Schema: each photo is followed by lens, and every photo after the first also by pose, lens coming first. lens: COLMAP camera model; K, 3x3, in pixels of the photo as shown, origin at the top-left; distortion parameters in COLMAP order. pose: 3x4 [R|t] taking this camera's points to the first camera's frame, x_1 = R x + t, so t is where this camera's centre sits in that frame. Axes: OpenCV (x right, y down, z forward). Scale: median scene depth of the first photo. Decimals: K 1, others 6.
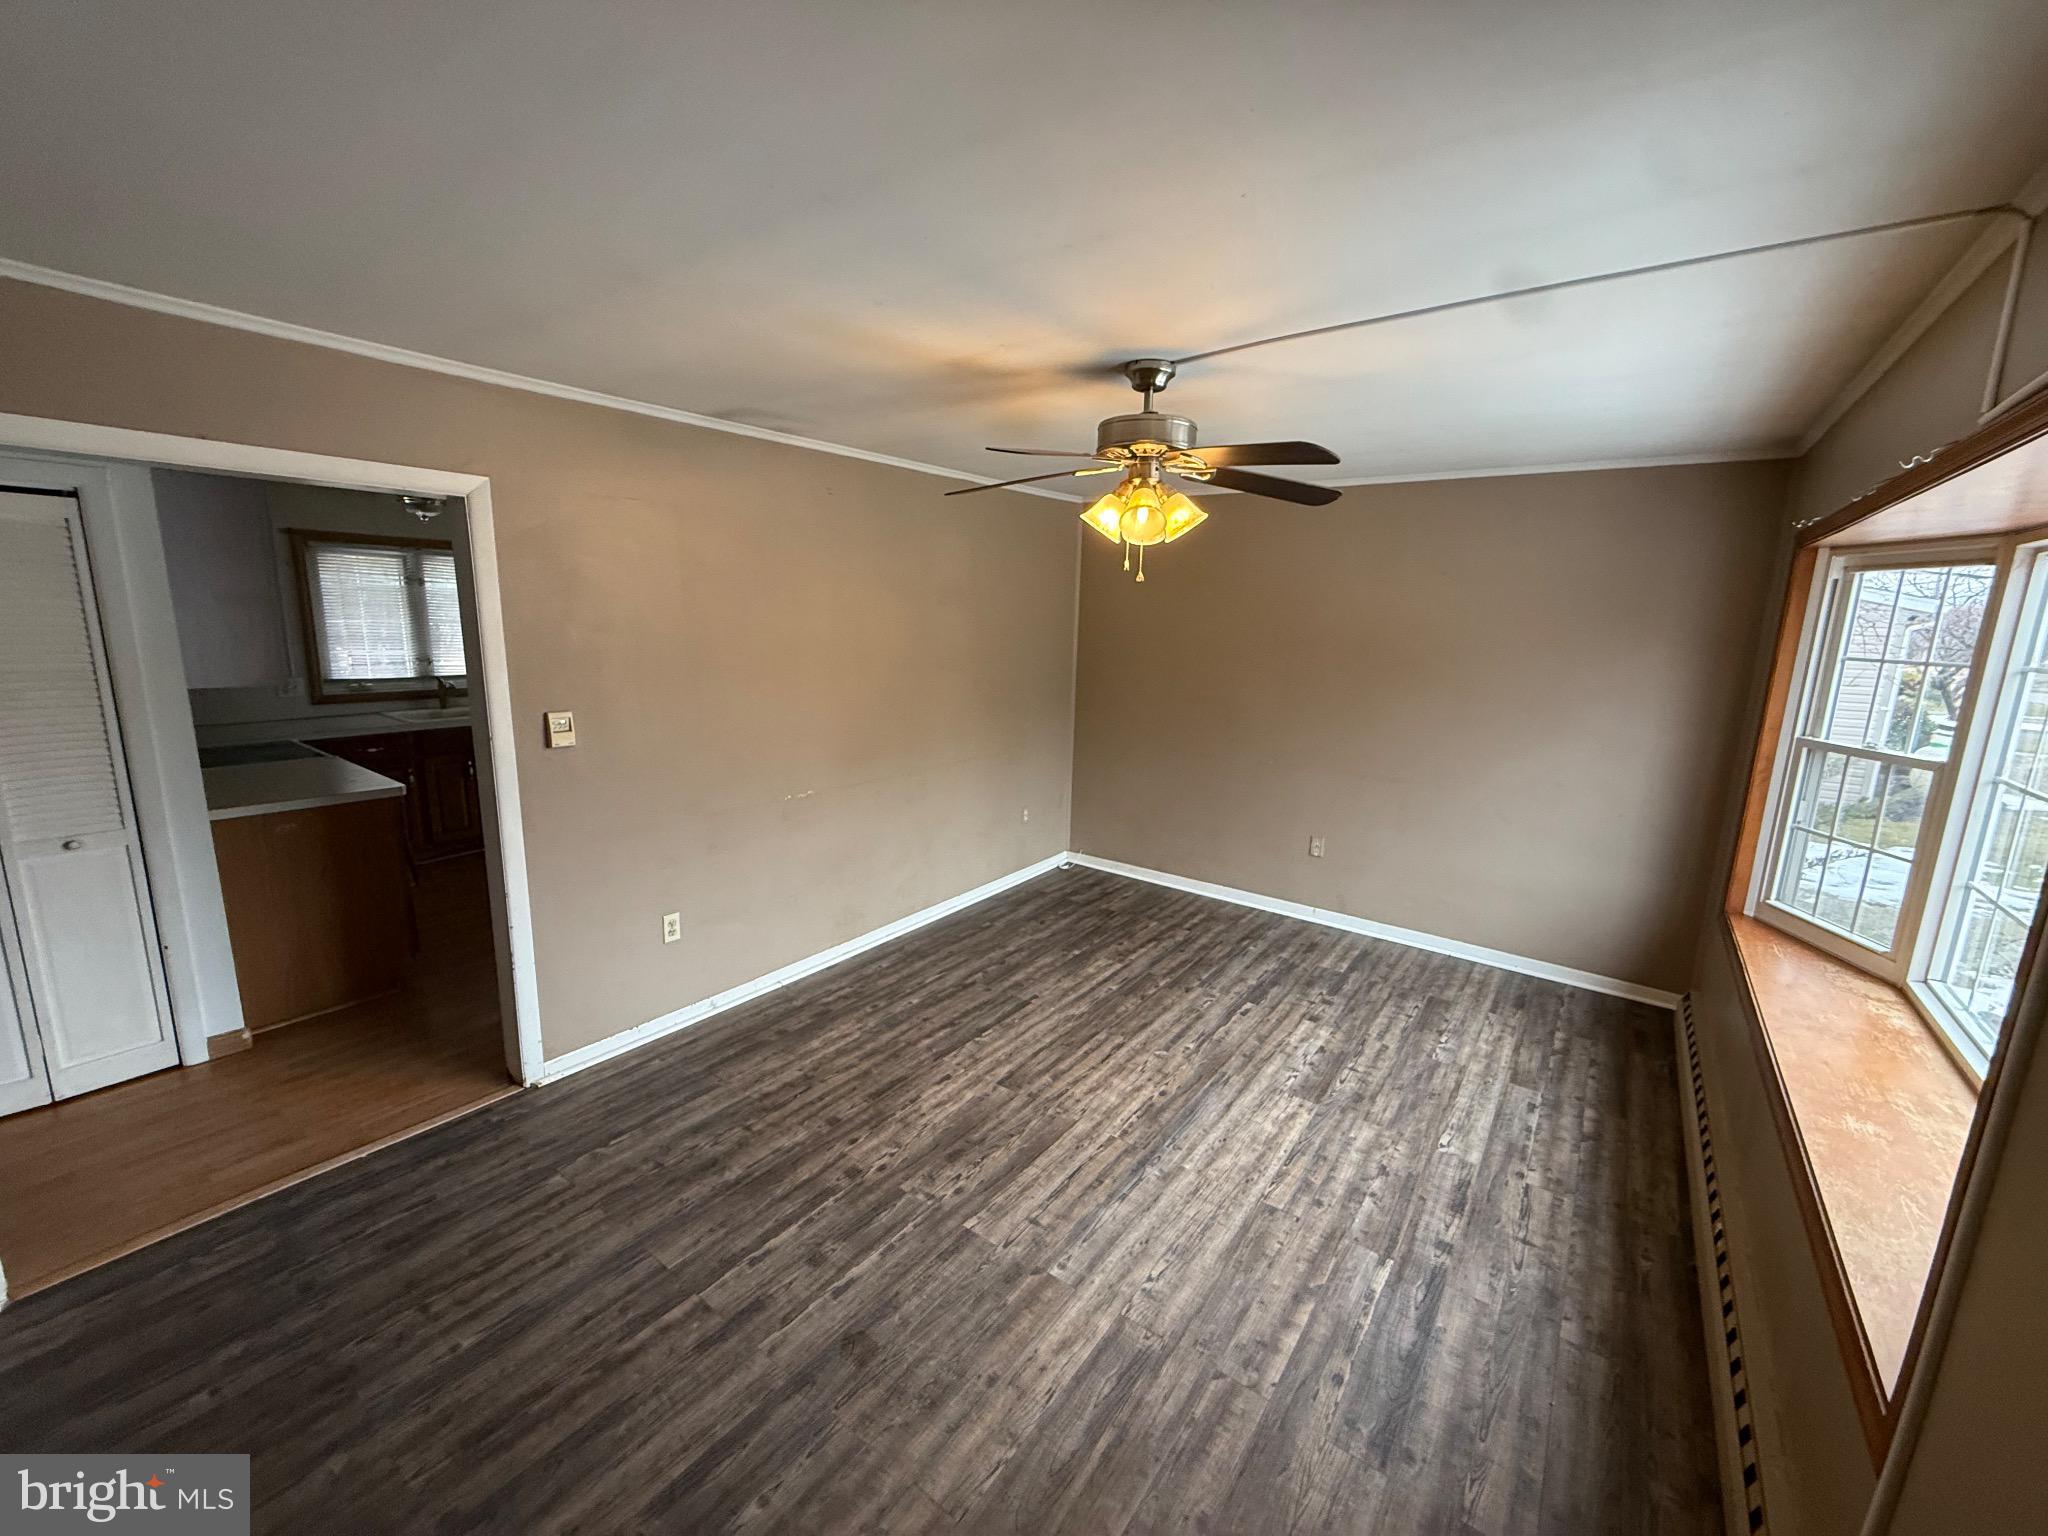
lens RADIAL K [[812.3, 0, 1017.9], [0, 812.3, 766.8], [0, 0, 1]] dist [0.001655, -0.001031]
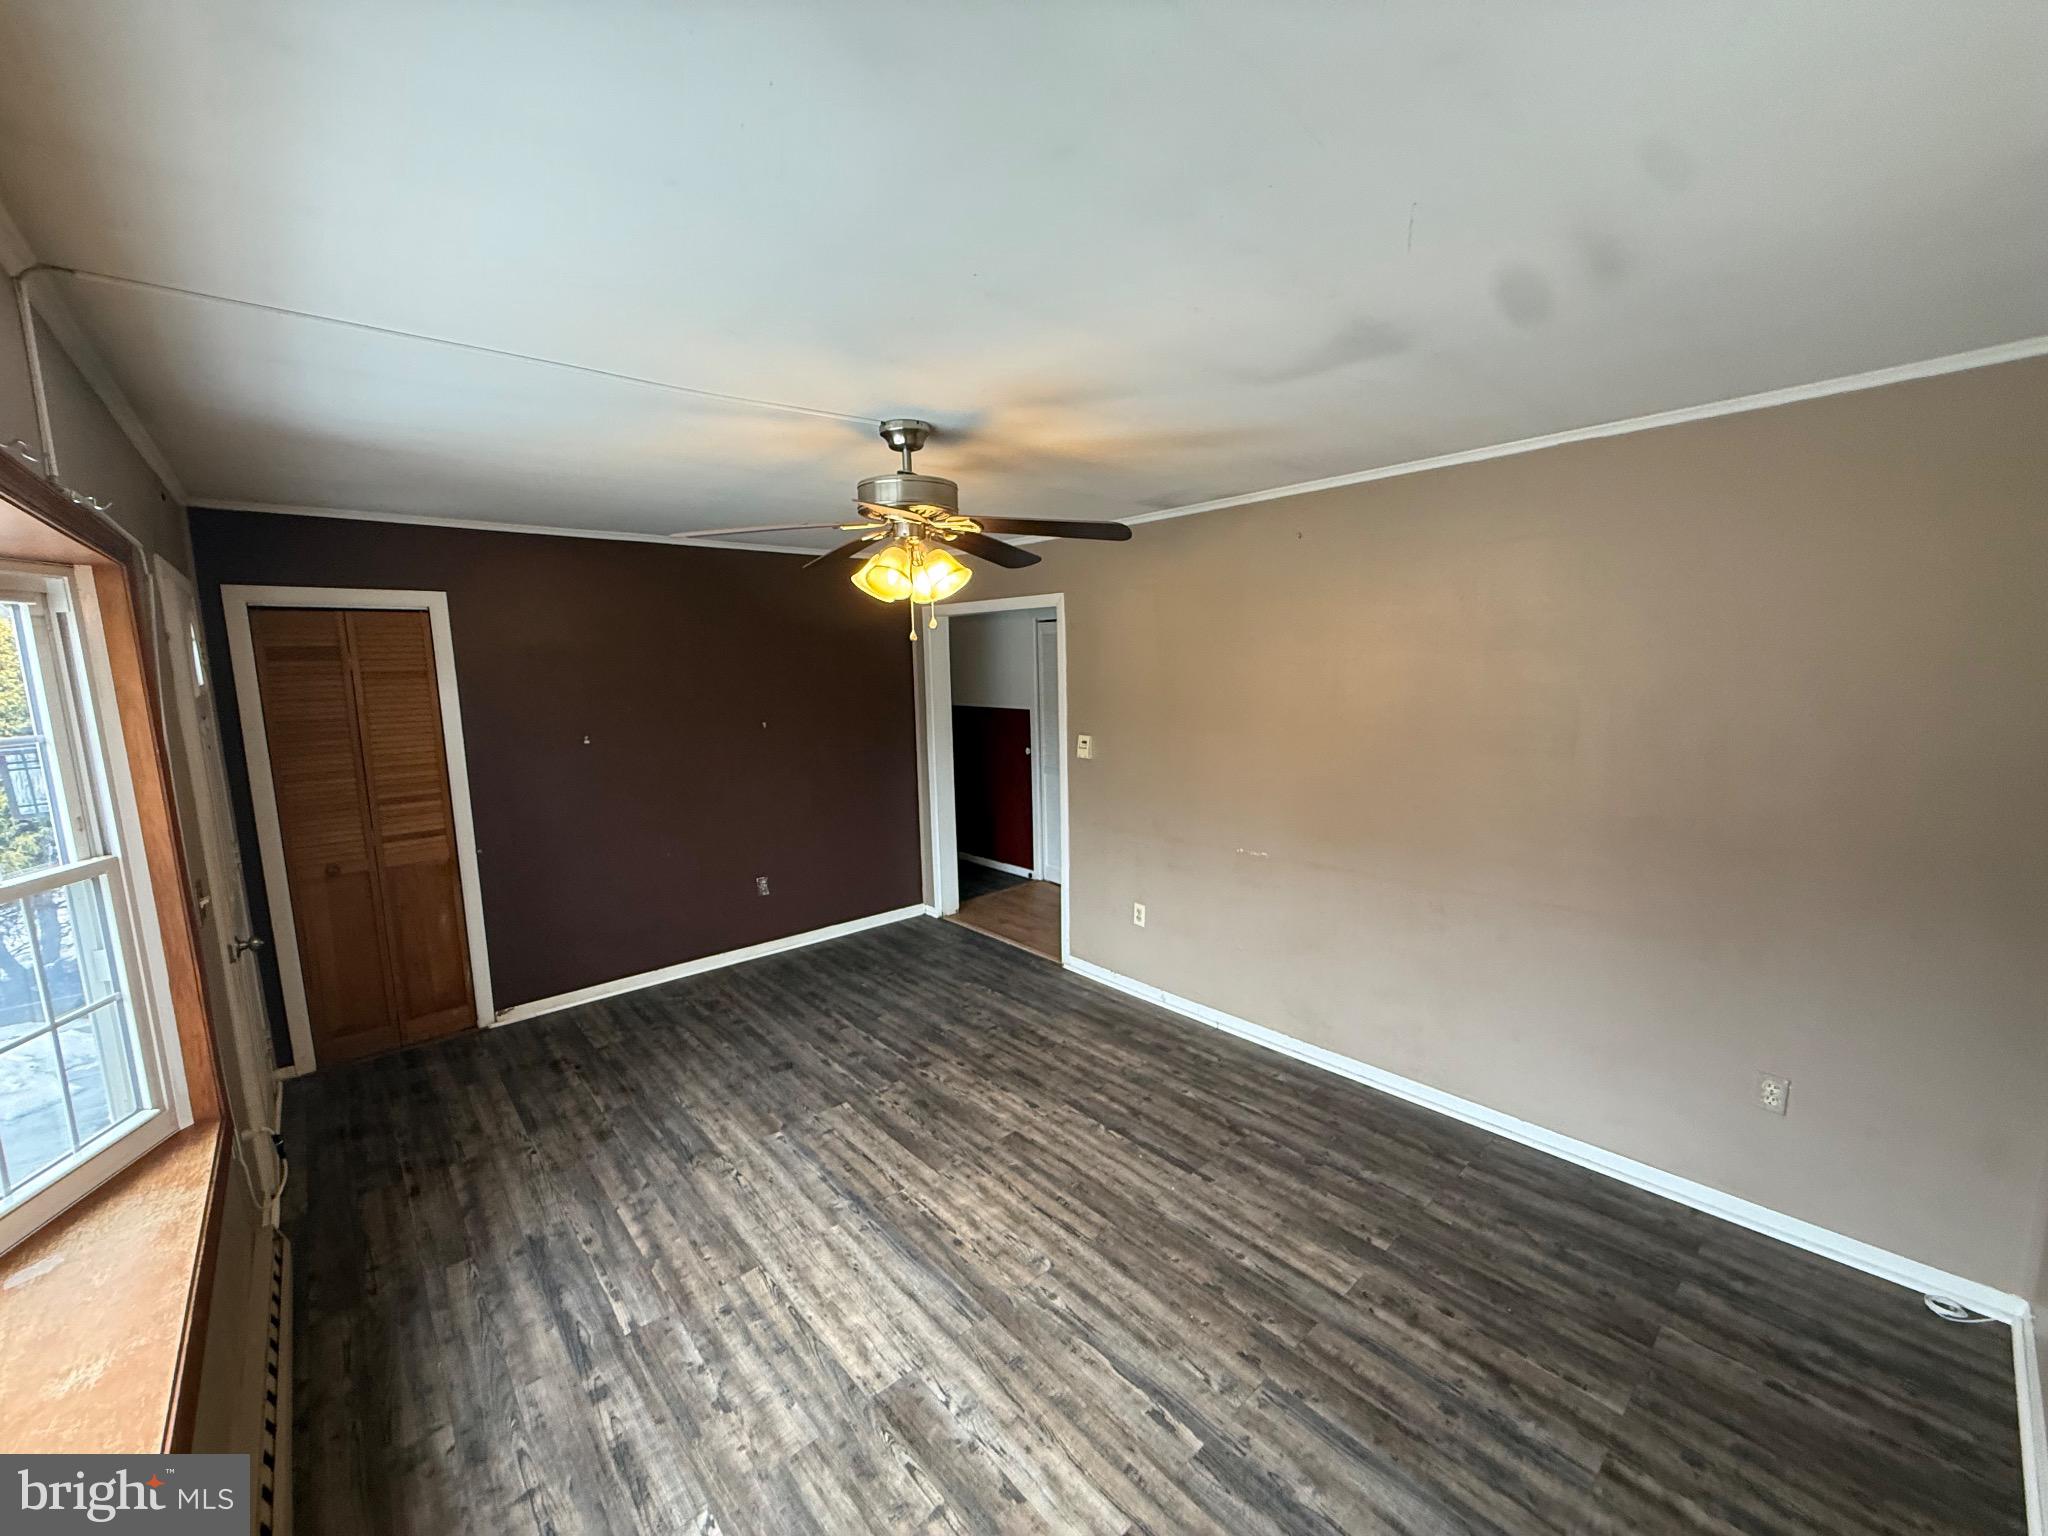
lens RADIAL K [[812.3, 0, 1019.4], [0, 812.3, 772.6], [0, 0, 1]] dist [0.001655, -0.001031]
pose [[-0.206264, 0.119061, -0.971226, 1.032655], [-0.167098, 0.973704, 0.154852, -0.231980], [0.964123, 0.194230, -0.180945, 1.259826]]
